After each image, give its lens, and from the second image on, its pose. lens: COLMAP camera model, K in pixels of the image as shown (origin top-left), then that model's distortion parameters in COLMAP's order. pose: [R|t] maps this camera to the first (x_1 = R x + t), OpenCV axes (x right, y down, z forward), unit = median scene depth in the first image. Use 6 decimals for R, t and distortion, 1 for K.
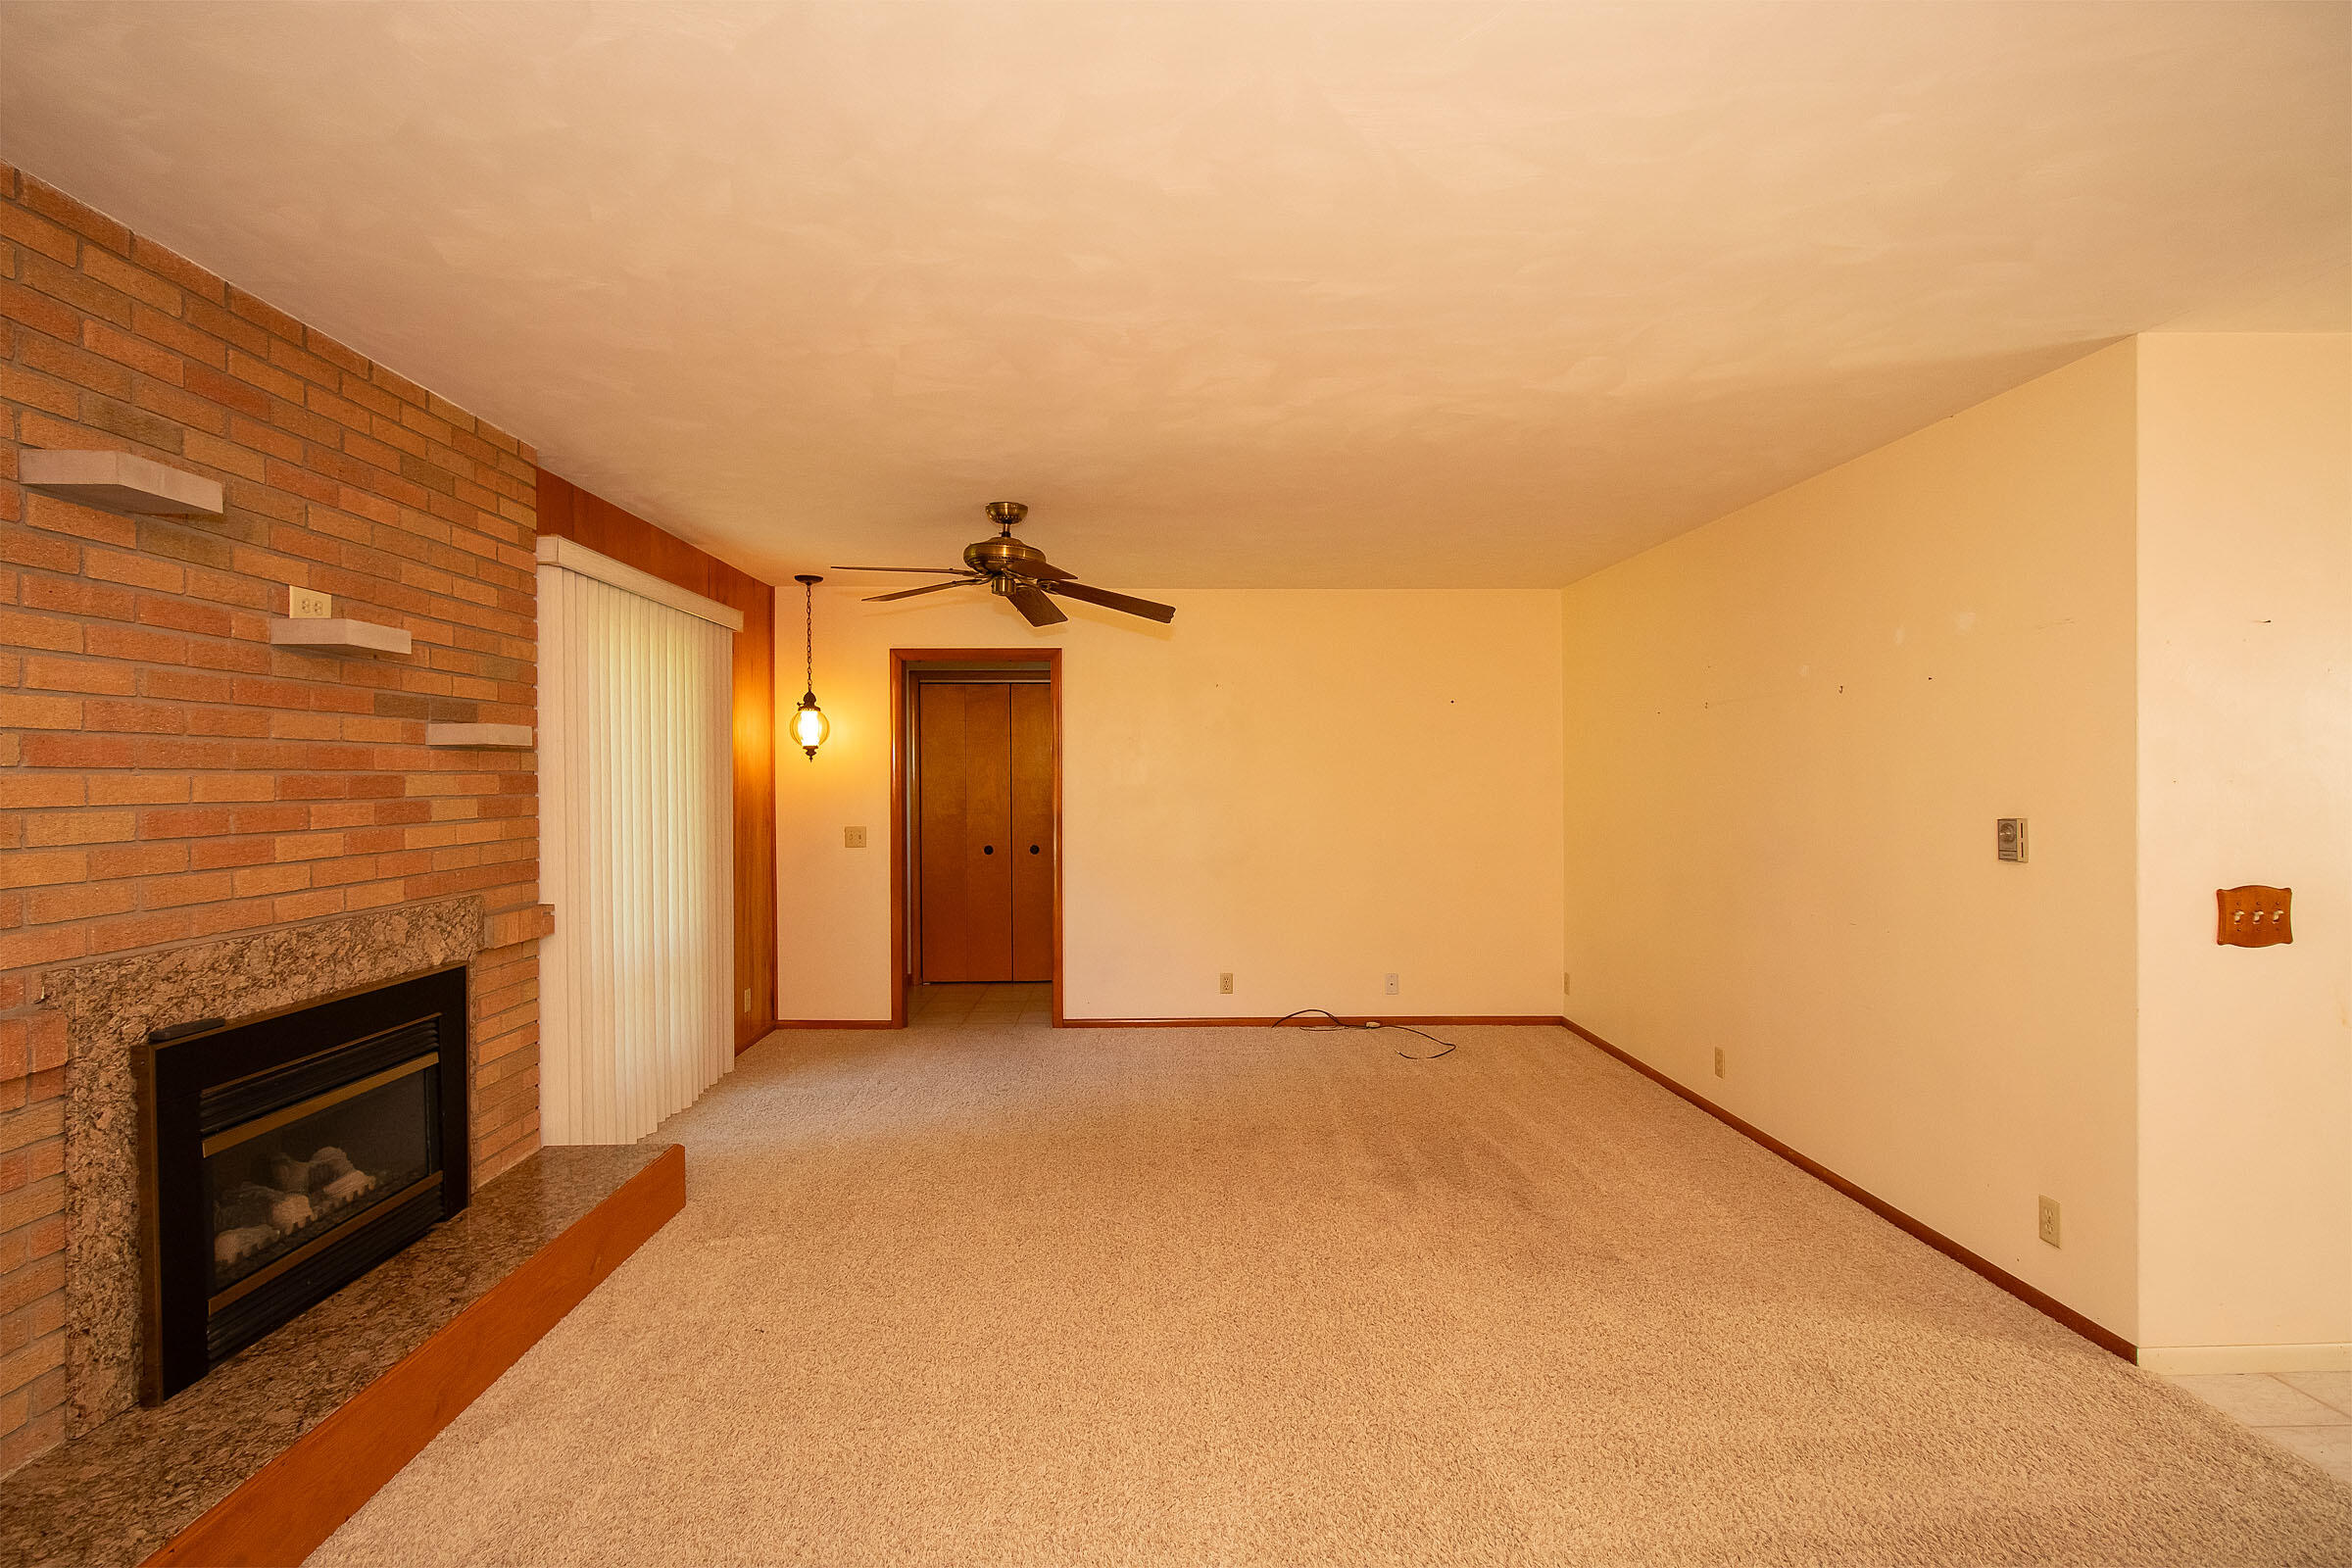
lens RADIAL K [[1100.2, 0, 1164.1], [0, 1100.2, 774.0], [0, 0, 1]] dist [0.003343, 0.000725]
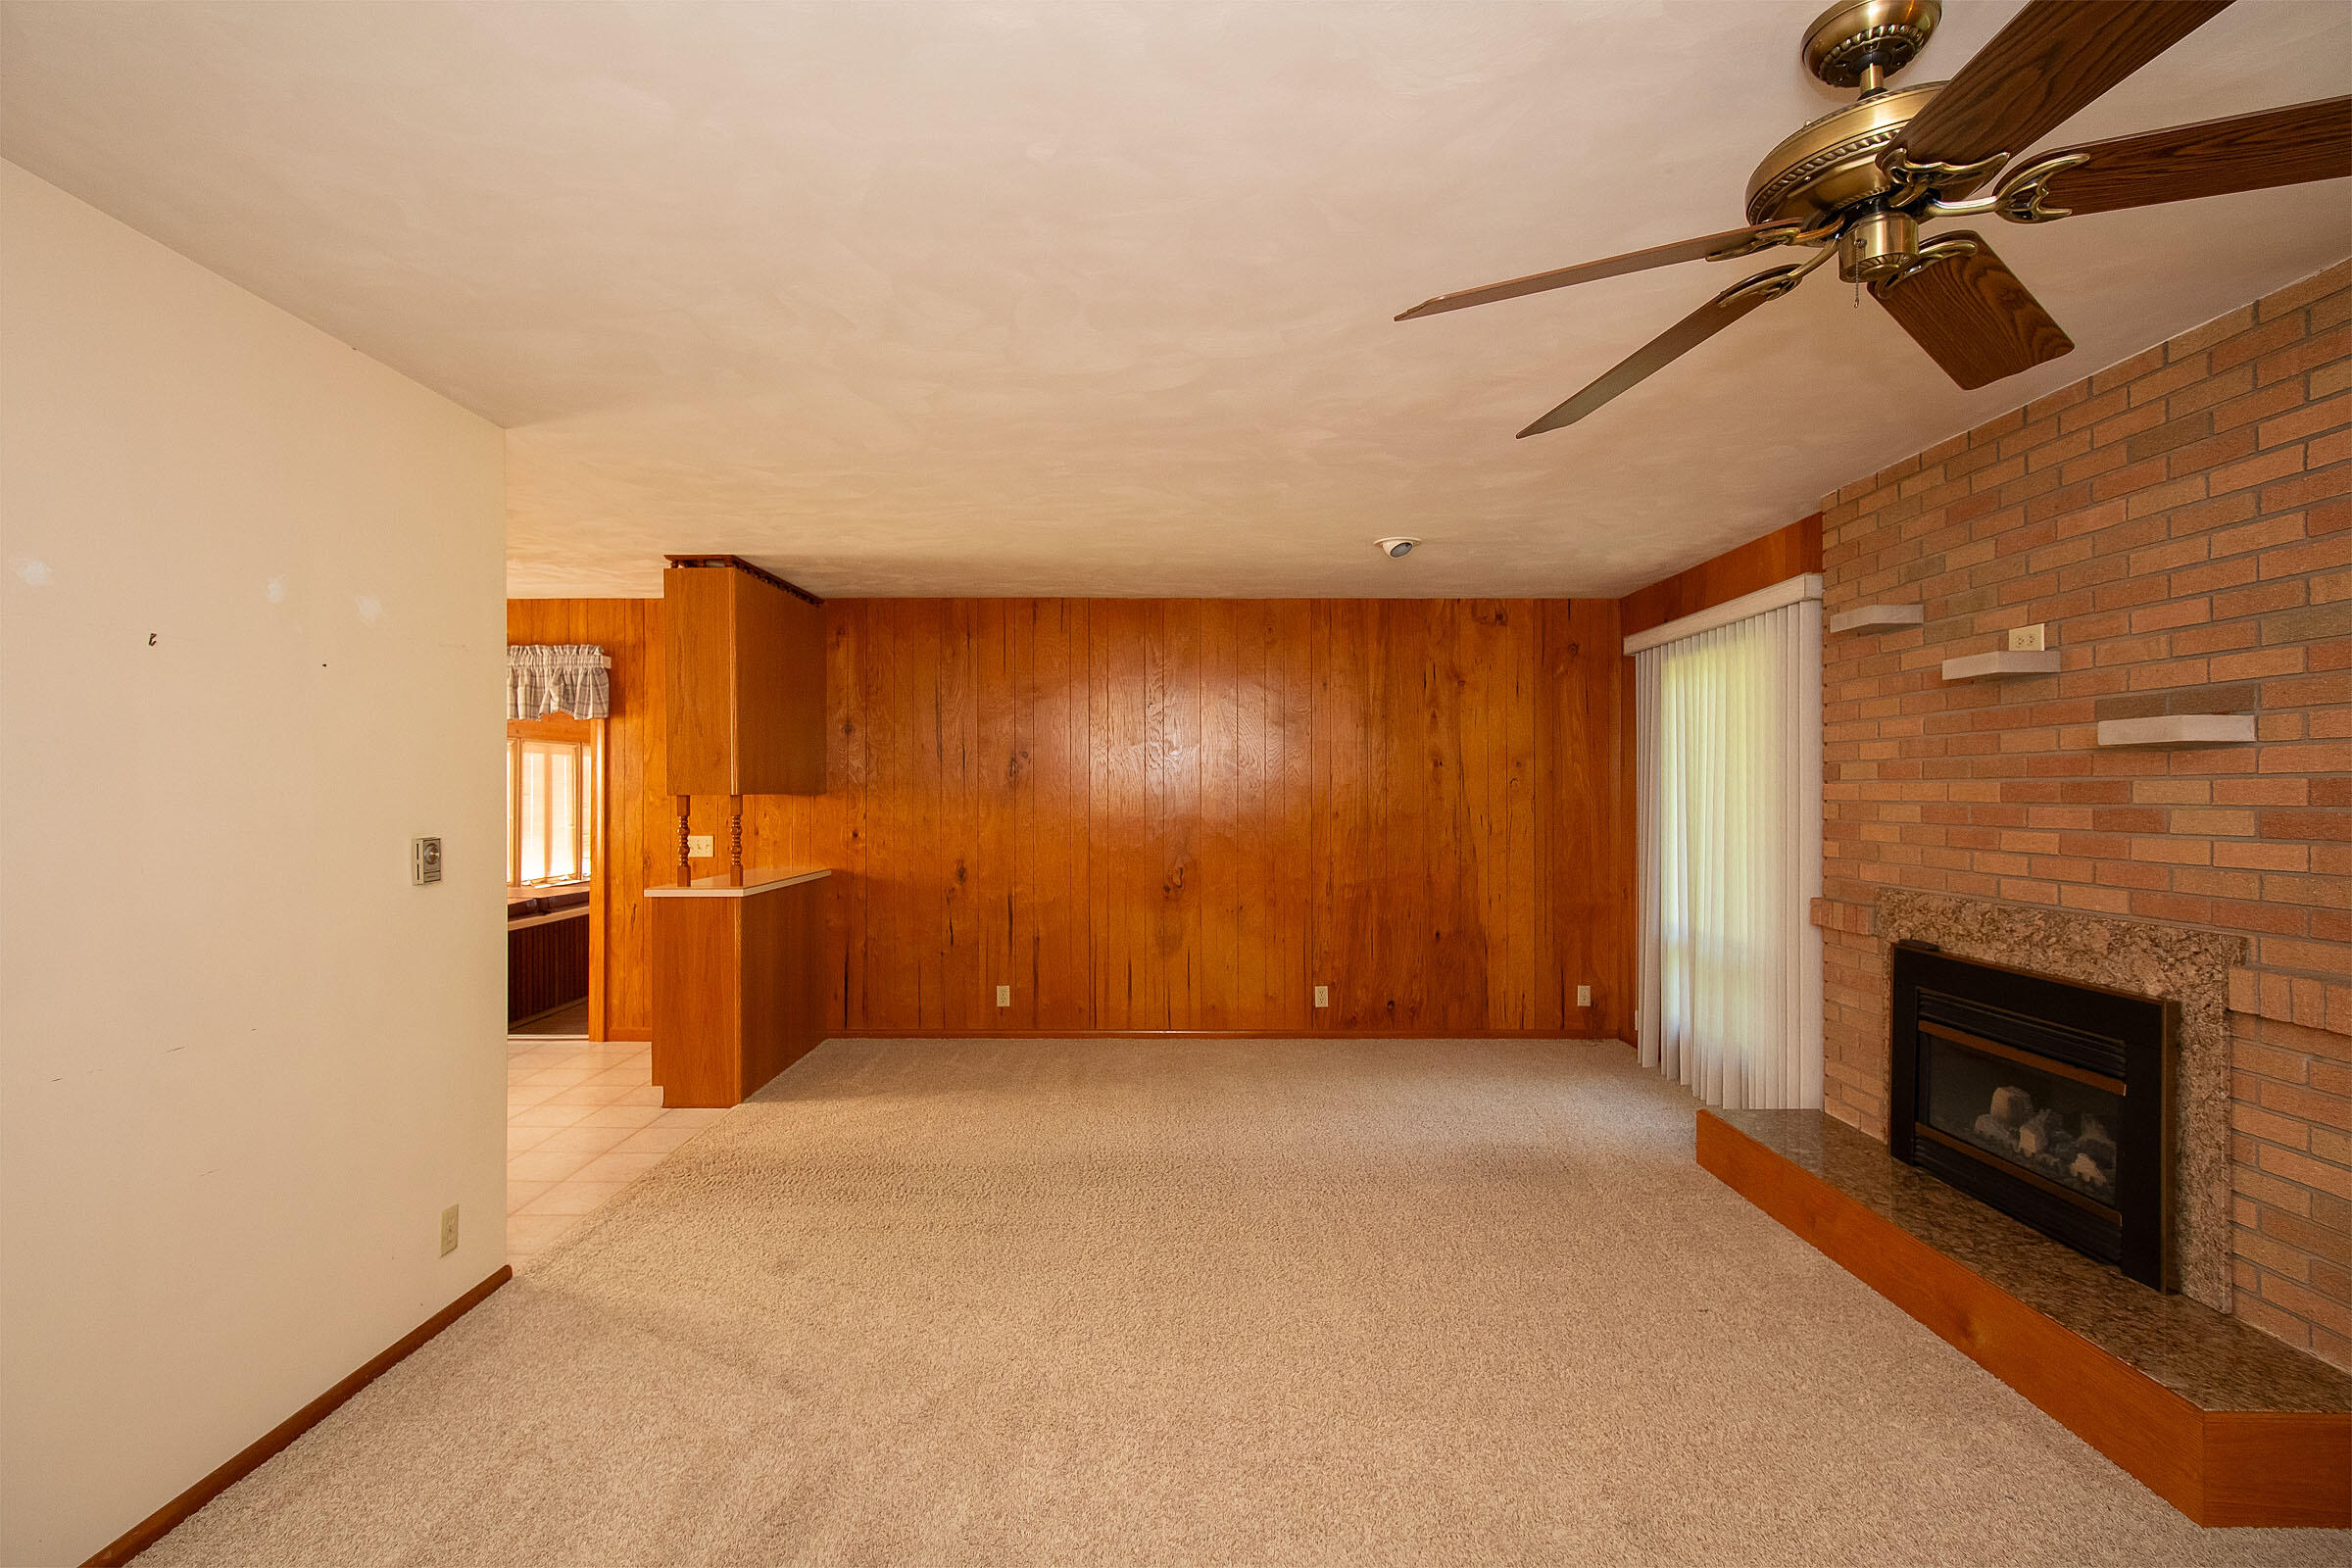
lens RADIAL K [[1100.2, 0, 1164.1], [0, 1100.2, 774.0], [0, 0, 1]] dist [0.003343, 0.000725]
pose [[-0.999610, 0.007077, 0.027012, 0.118893], [0.006612, 0.999829, -0.017268, 0.006448], [-0.027130, -0.017082, -0.999486, 2.109342]]
